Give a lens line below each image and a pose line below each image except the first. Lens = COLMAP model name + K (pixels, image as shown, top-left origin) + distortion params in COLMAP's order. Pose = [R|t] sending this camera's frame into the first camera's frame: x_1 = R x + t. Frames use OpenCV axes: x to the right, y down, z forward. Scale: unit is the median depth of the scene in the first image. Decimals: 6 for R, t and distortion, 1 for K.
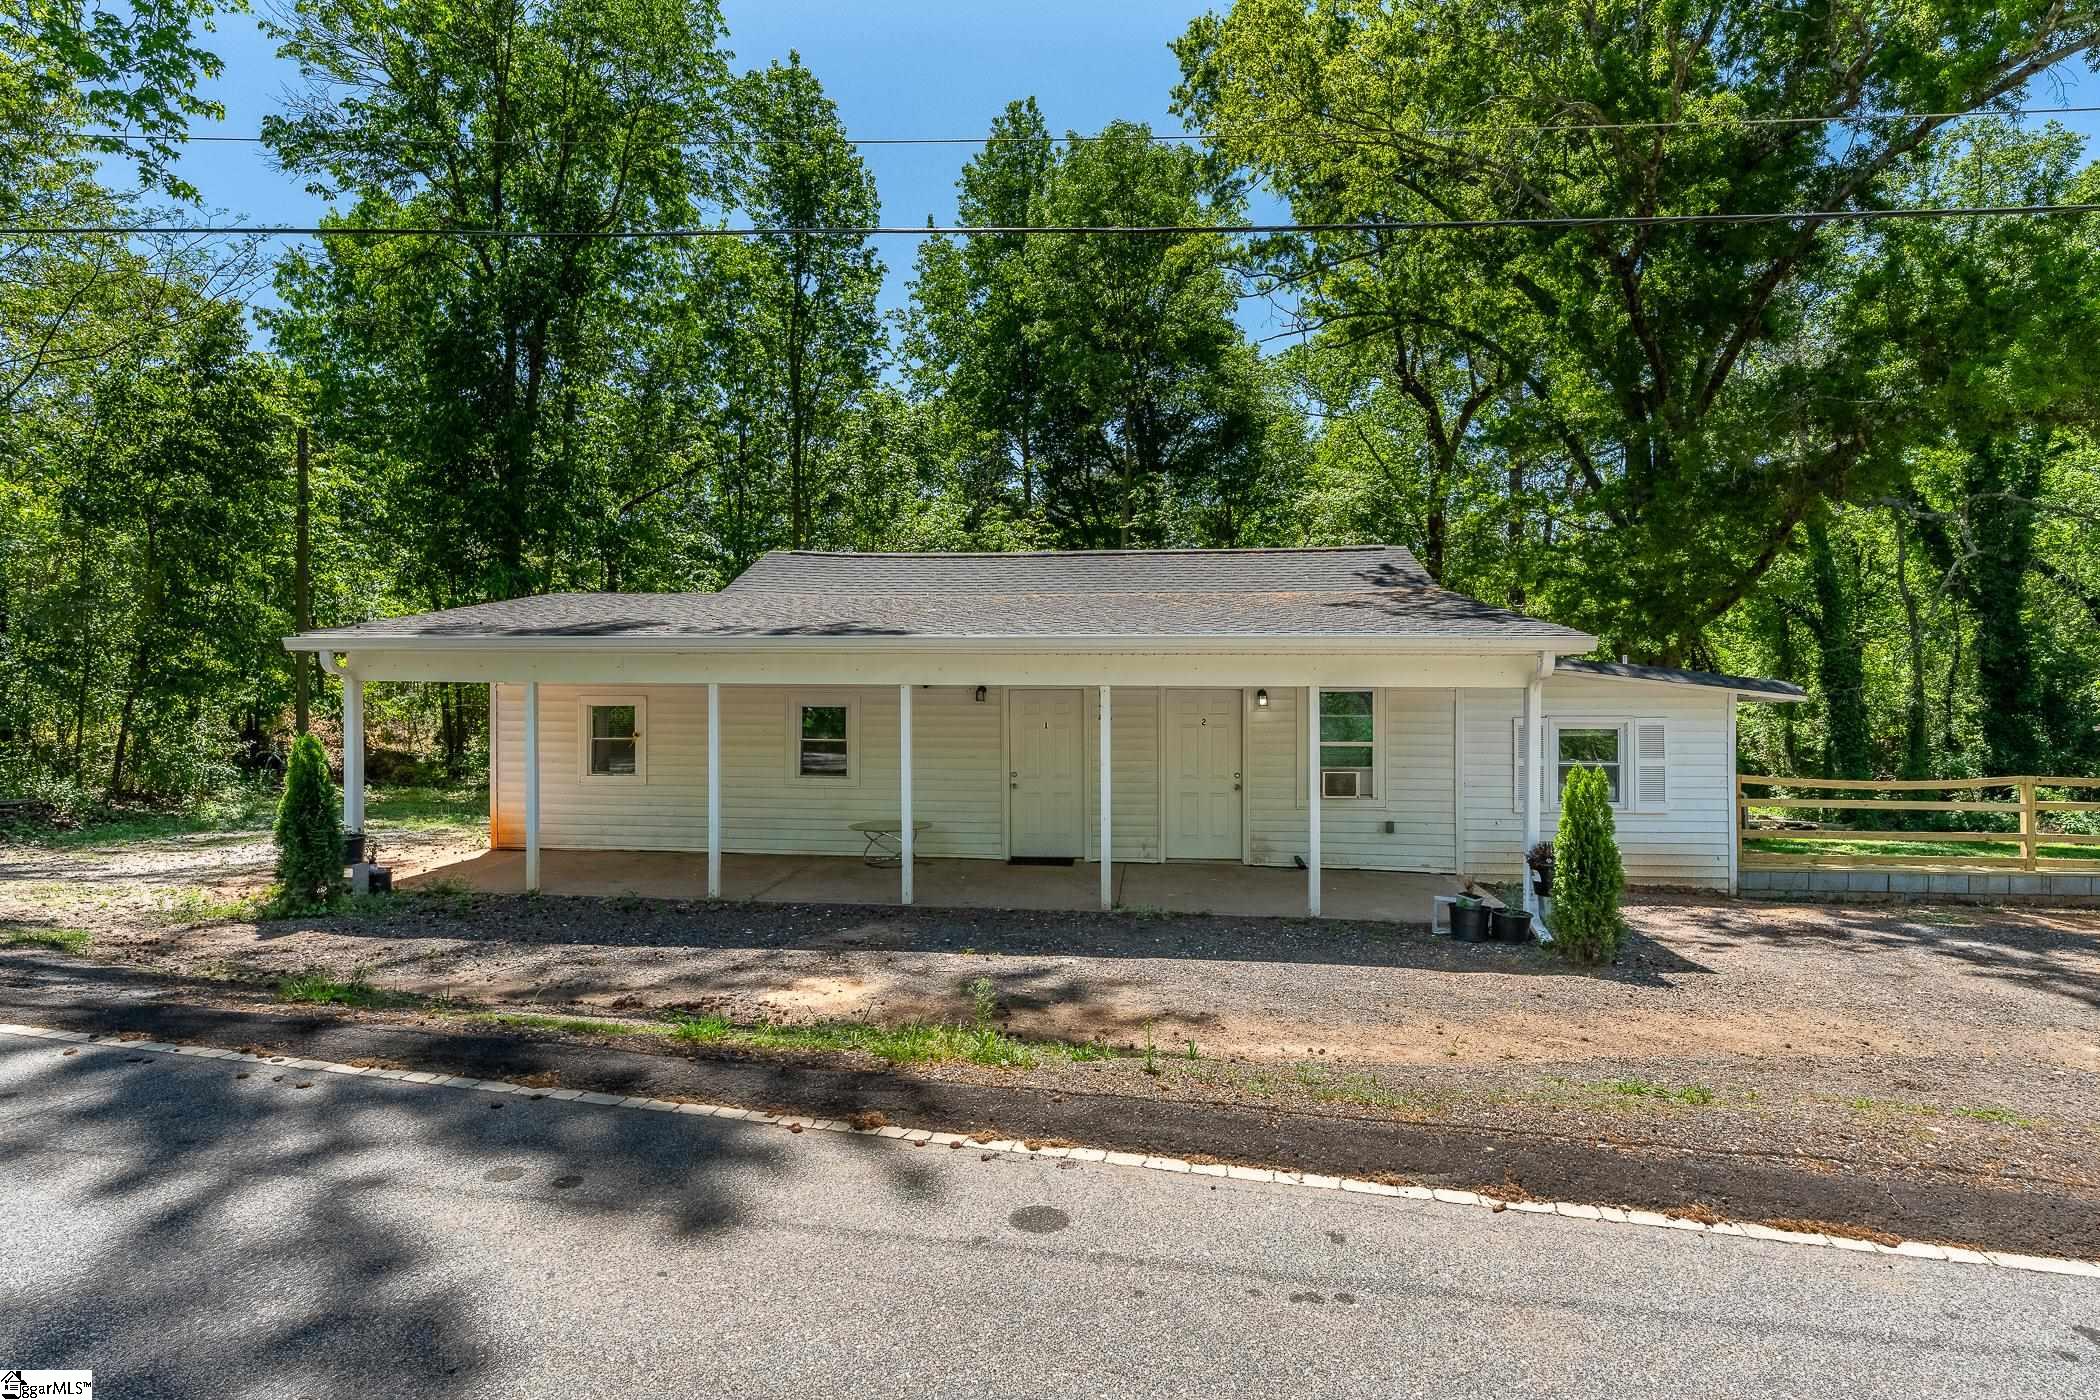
lens RADIAL K [[1050.4, 0, 1031.0], [0, 1050.4, 697.2], [0, 0, 1]] dist [-0.006103, -0.000624]
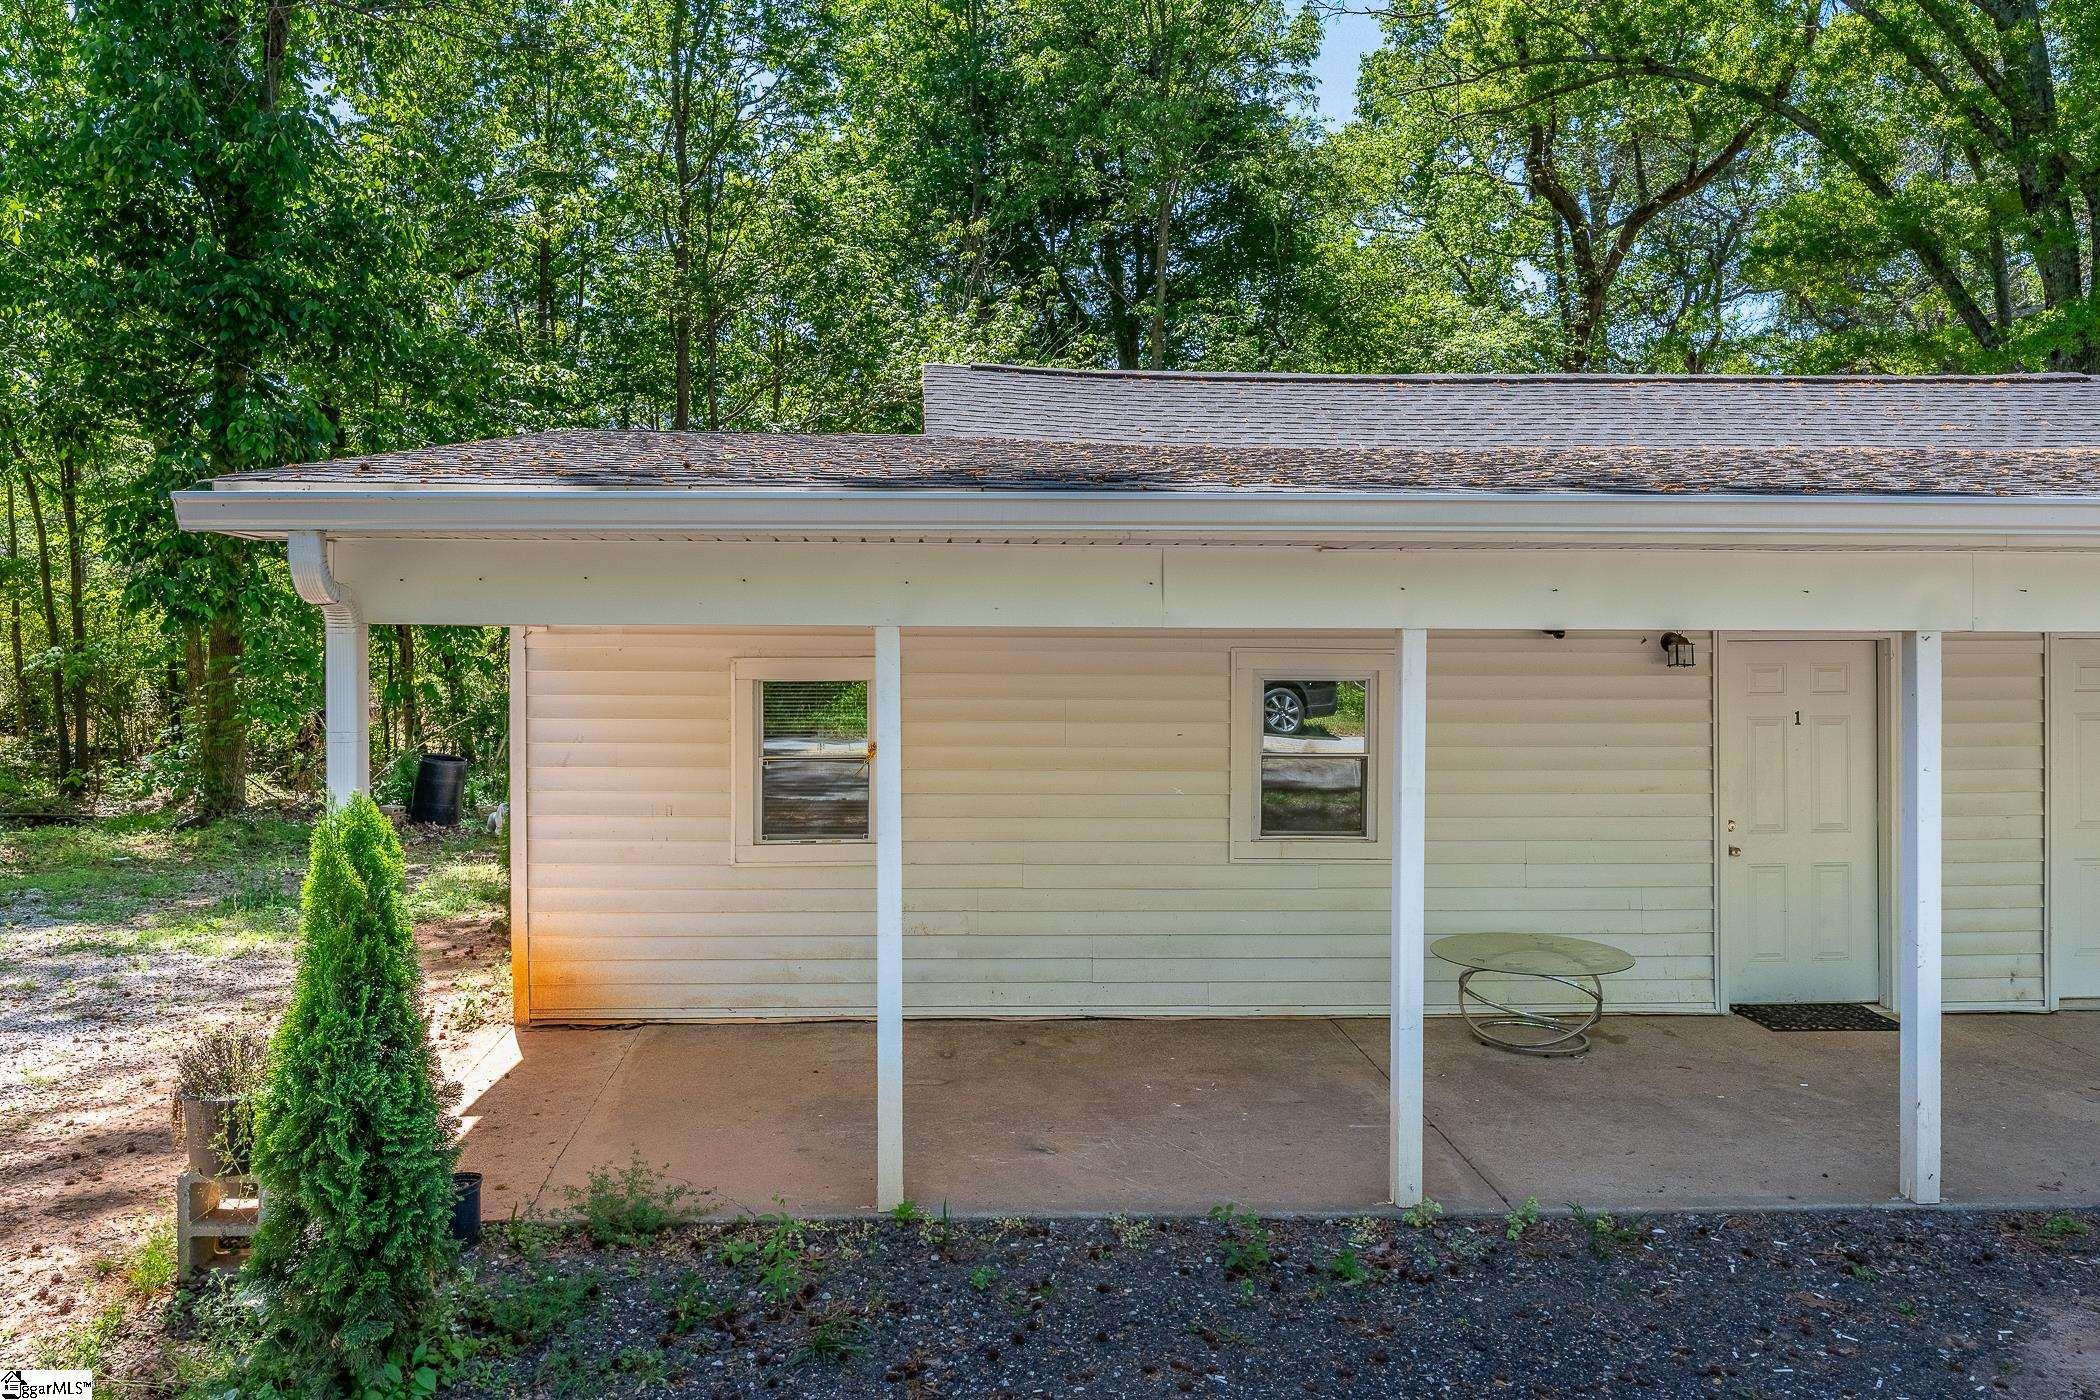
lens RADIAL K [[1492.4, 0, 1041.9], [0, 1492.4, 639.3], [0, 0, 1]] dist [0.003680, 0.002407]
pose [[0.990467, -0.003508, 0.137705, -0.135458], [0.004119, 0.999983, -0.004150, -0.002116], [-0.137688, 0.004677, 0.990465, 0.132578]]
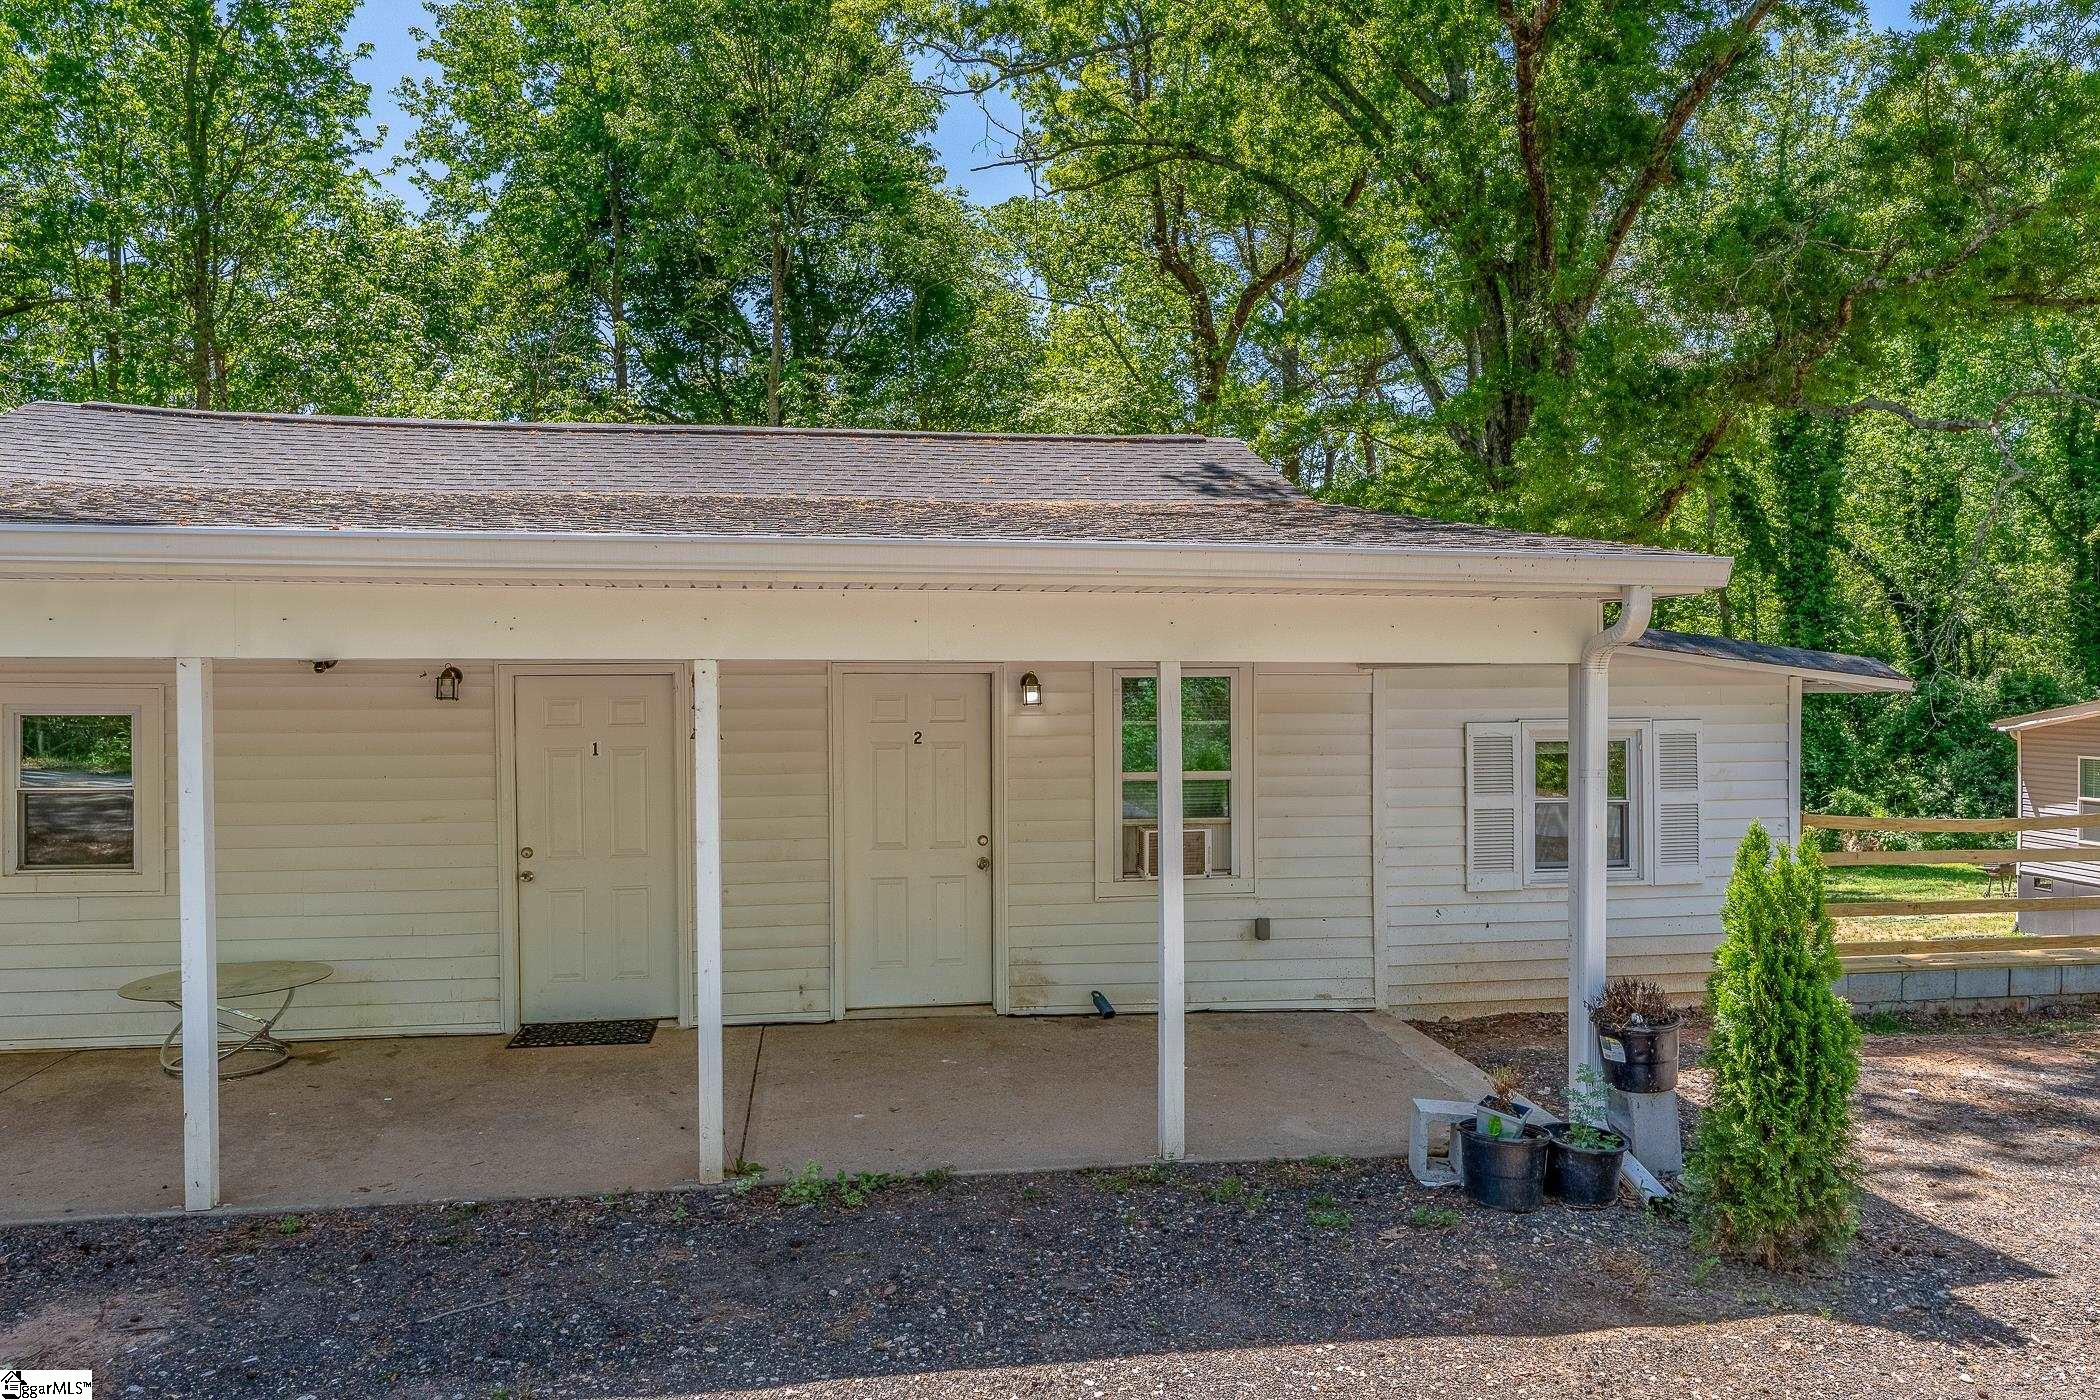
lens RADIAL K [[1433.1, 0, 1032.0], [0, 1433.1, 701.8], [0, 0, 1]] dist [-0.004460, 0.004718]
pose [[0.964978, -0.006976, 0.262238, 0.011870], [0.005973, 0.999971, 0.004623, 0.001123], [-0.262262, -0.002895, 0.964992, 0.104299]]
